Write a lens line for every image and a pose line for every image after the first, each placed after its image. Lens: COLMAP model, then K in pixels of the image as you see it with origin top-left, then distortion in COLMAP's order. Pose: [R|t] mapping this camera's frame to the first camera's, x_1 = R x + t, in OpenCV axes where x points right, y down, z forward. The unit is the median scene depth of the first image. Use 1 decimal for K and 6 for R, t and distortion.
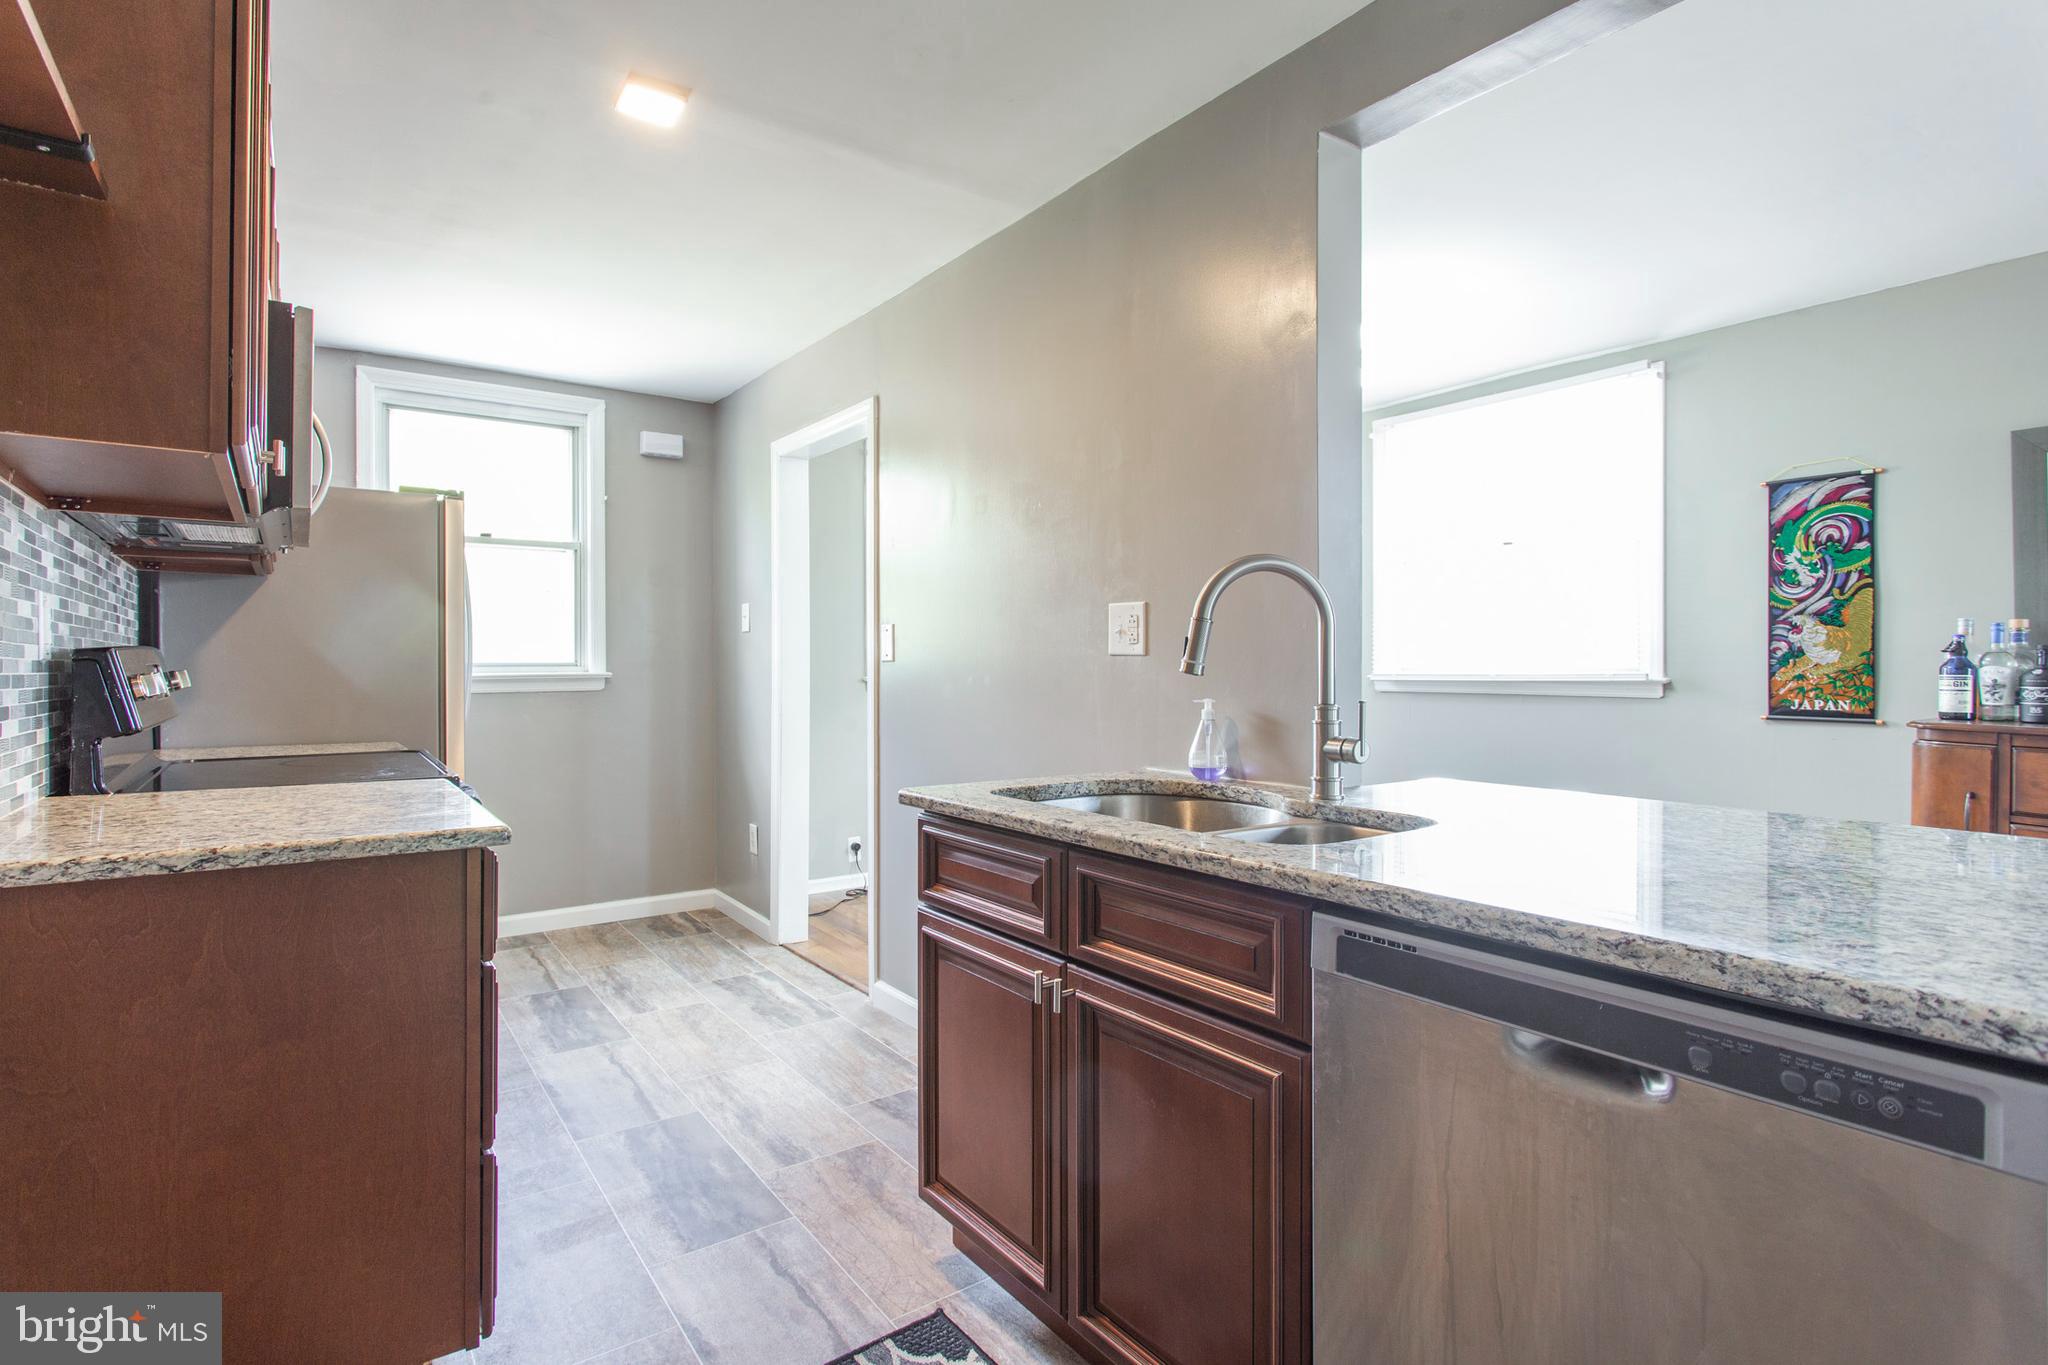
lens RADIAL K [[998.8, 0, 1003.1], [0, 998.8, 662.6], [0, 0, 1]] dist [-0.016946, 0.008698]
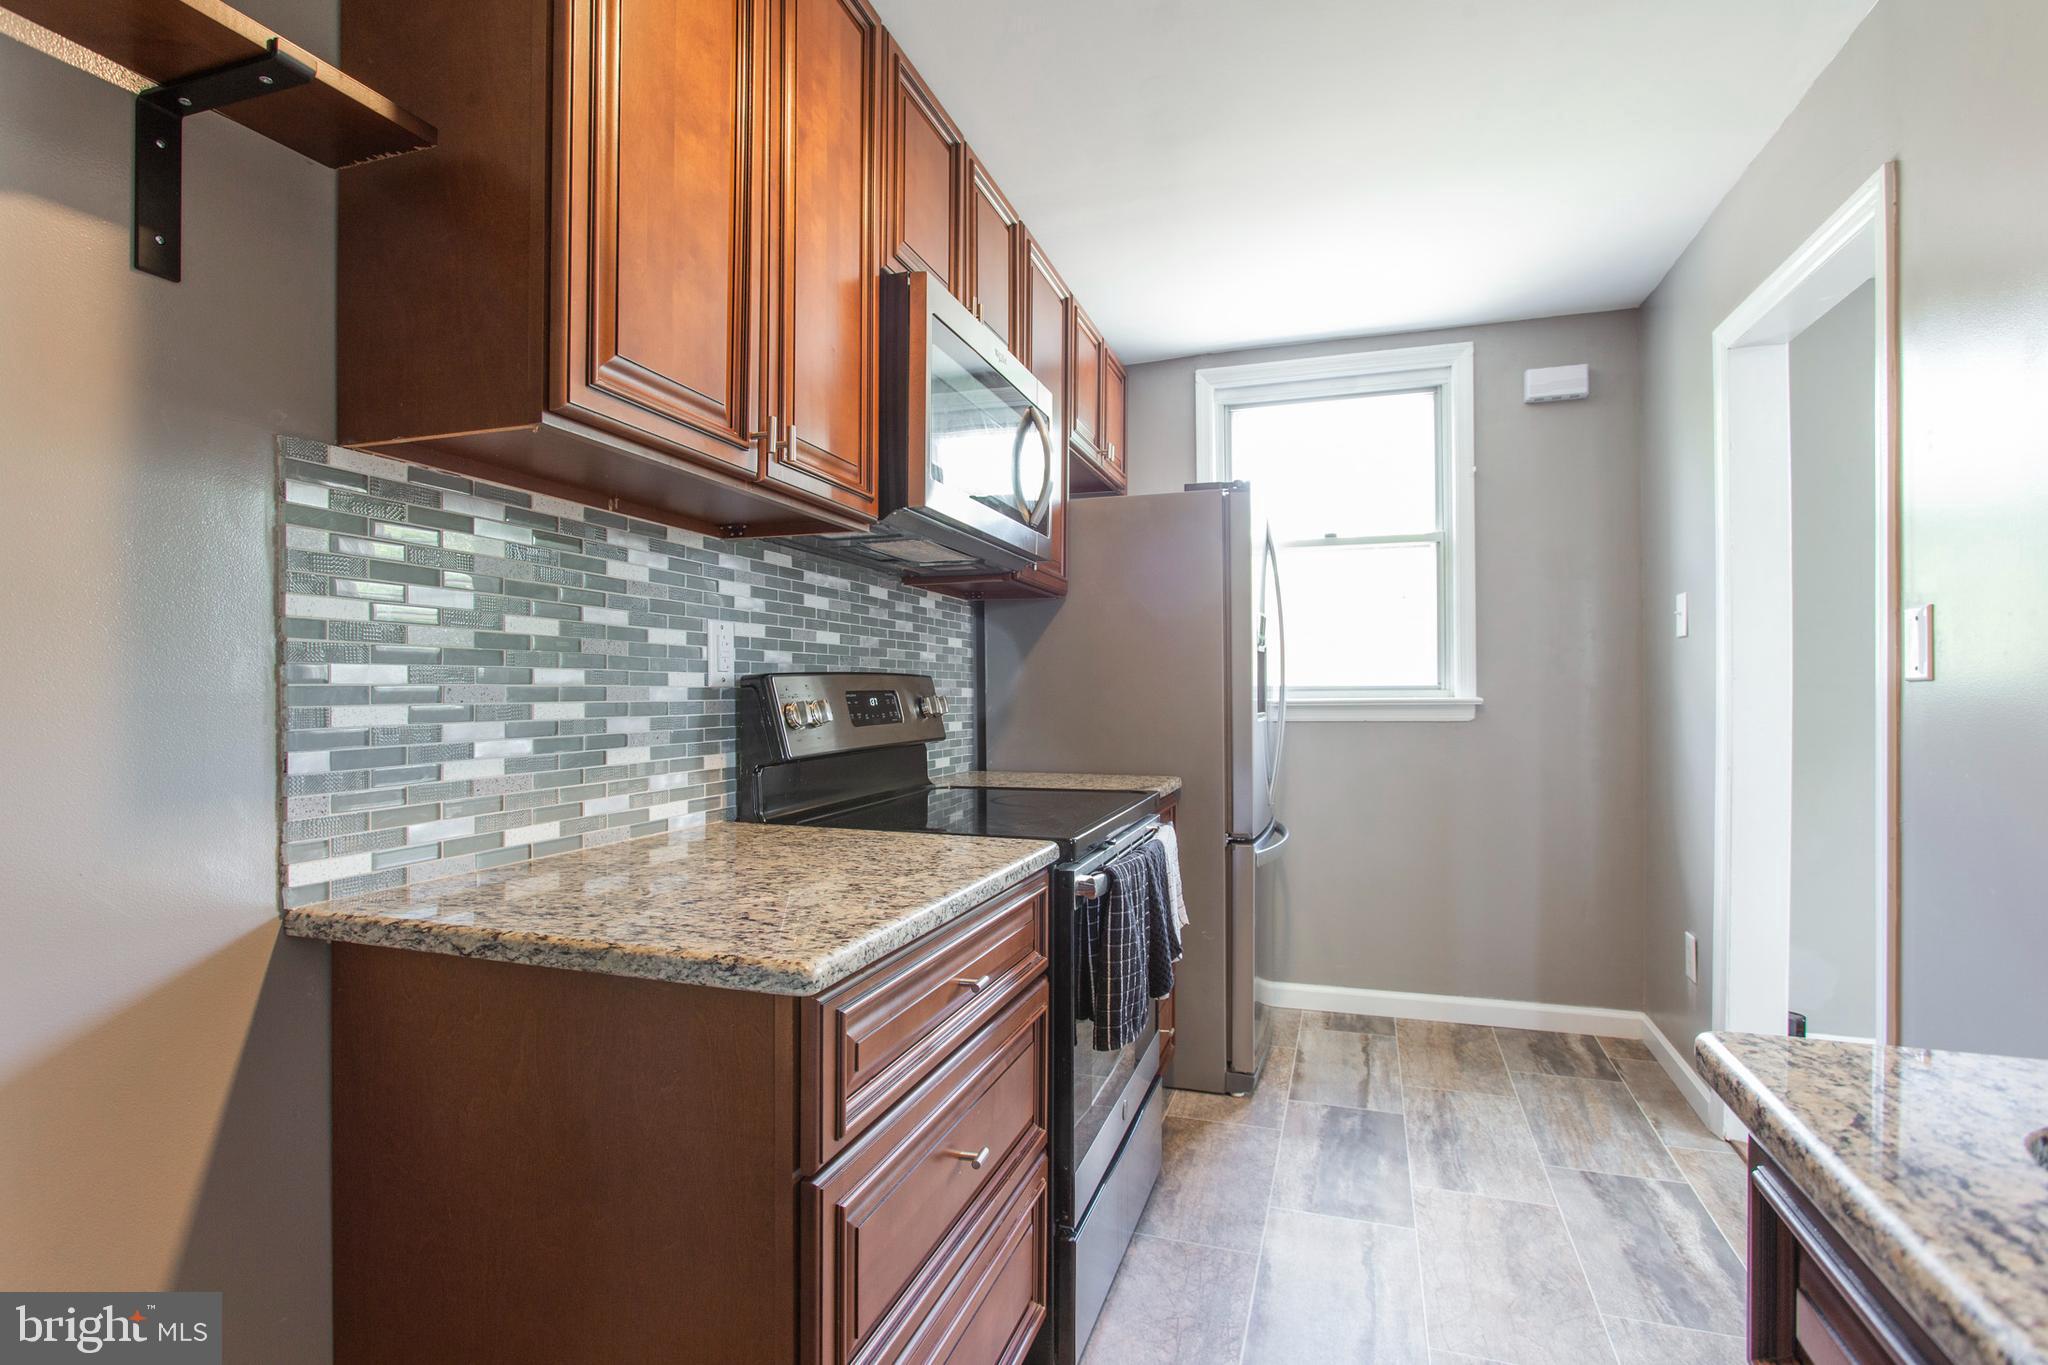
lens RADIAL K [[998.8, 0, 1005.8], [0, 998.8, 693.0], [0, 0, 1]] dist [-0.016946, 0.008698]
pose [[0.574034, 0.002671, -0.818827, 0.025288], [0.005091, 0.999964, 0.006831, -0.000970], [0.818815, -0.008090, 0.574000, 0.337457]]
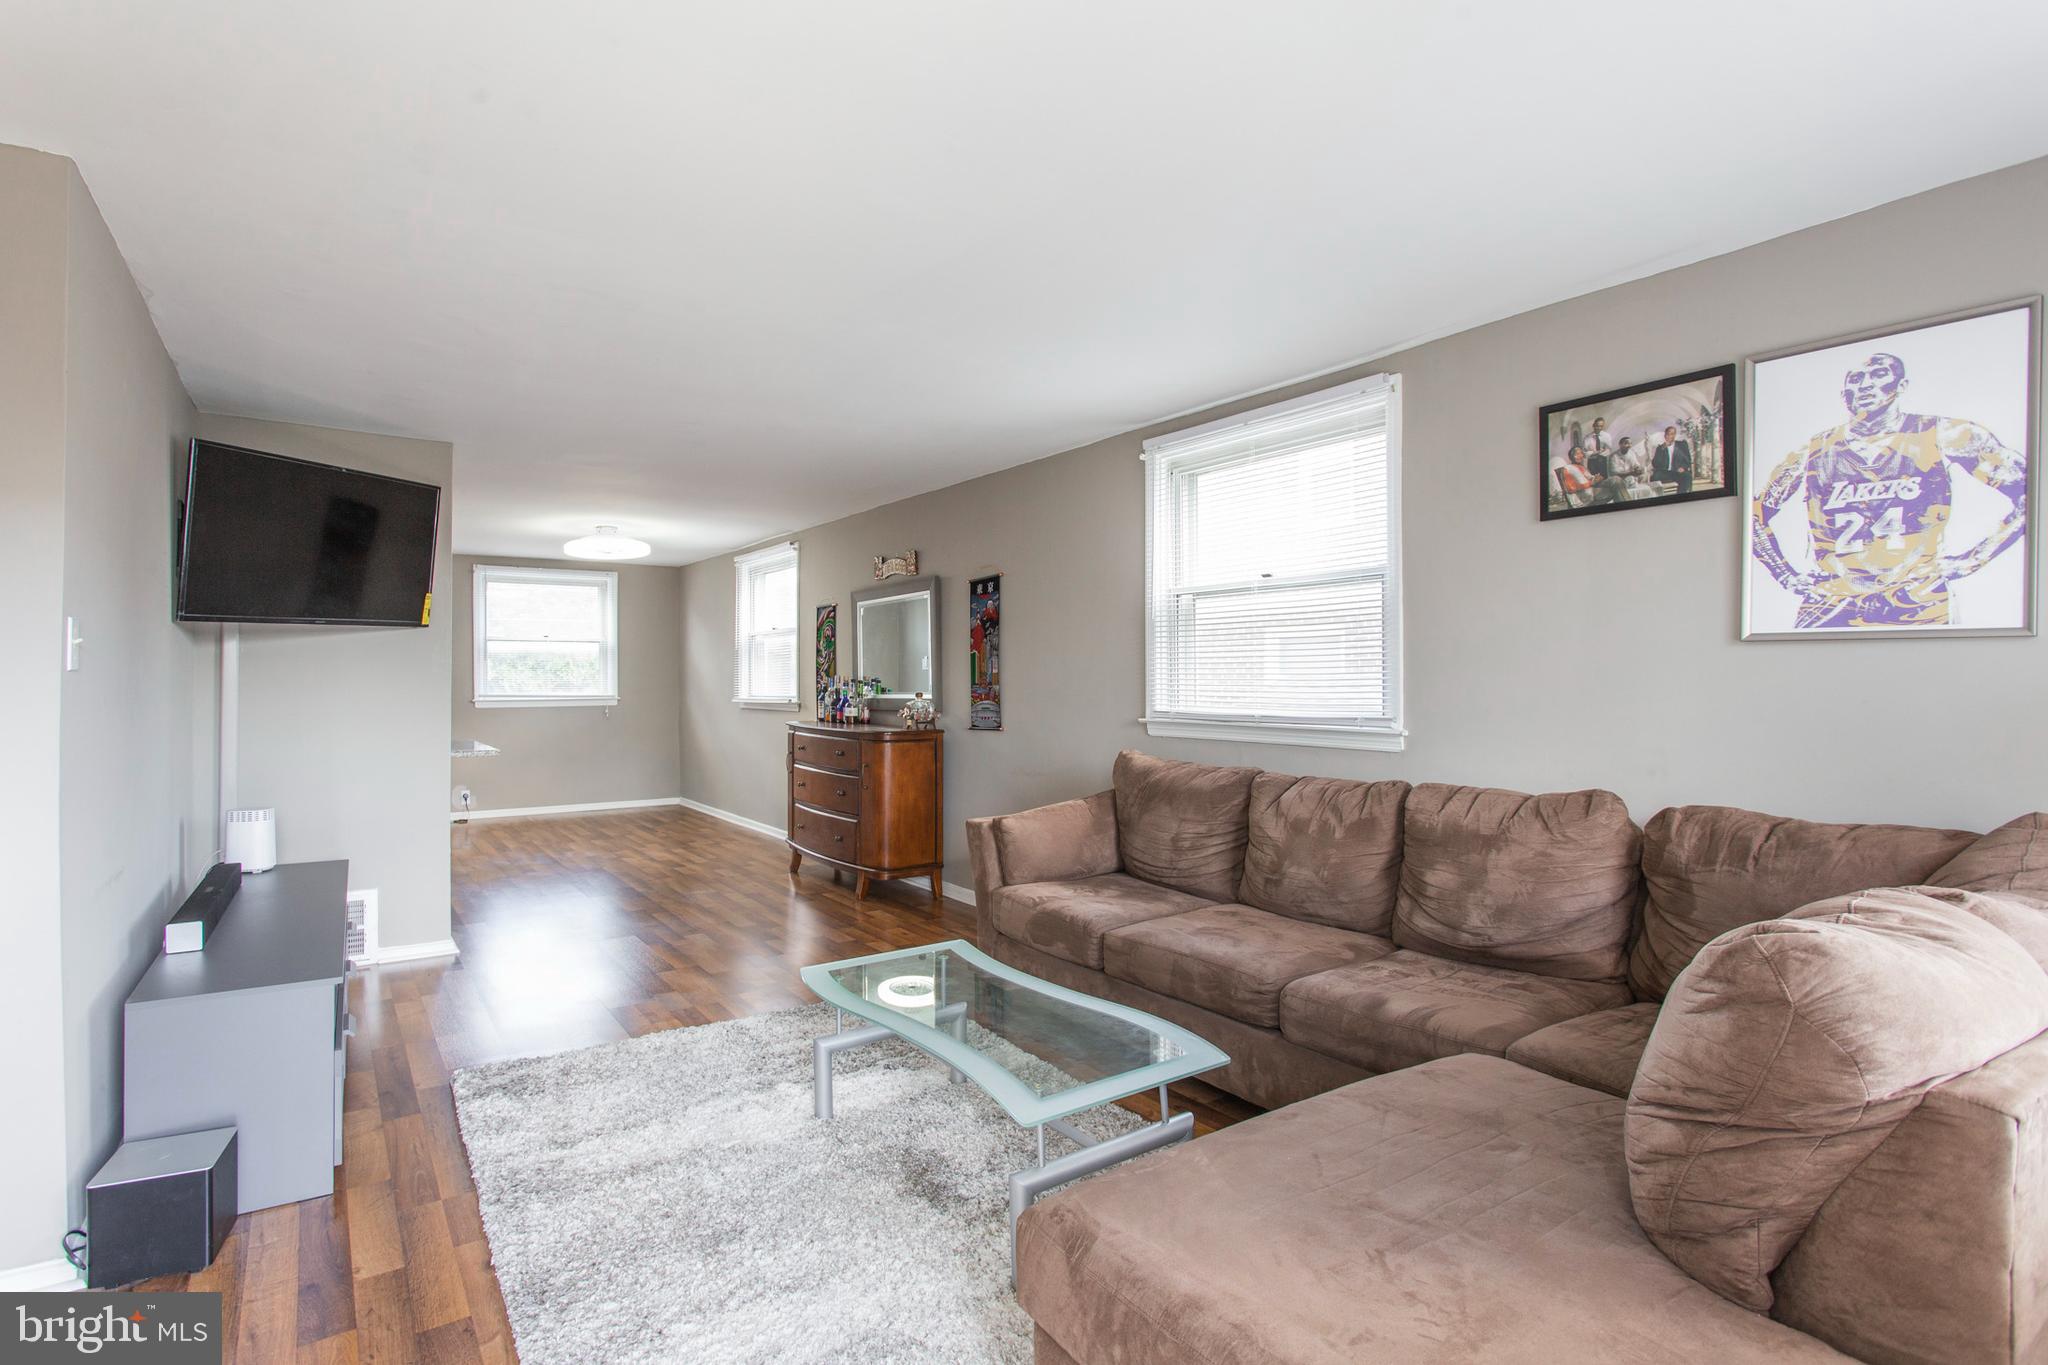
lens RADIAL K [[998.8, 0, 1019.4], [0, 998.8, 680.6], [0, 0, 1]] dist [-0.016946, 0.008698]
pose [[0.999981, 0.001567, -0.005917, 1.233203], [-0.001568, 0.999999, -0.000215, -0.029378], [0.005917, 0.000224, 0.999982, -1.090017]]
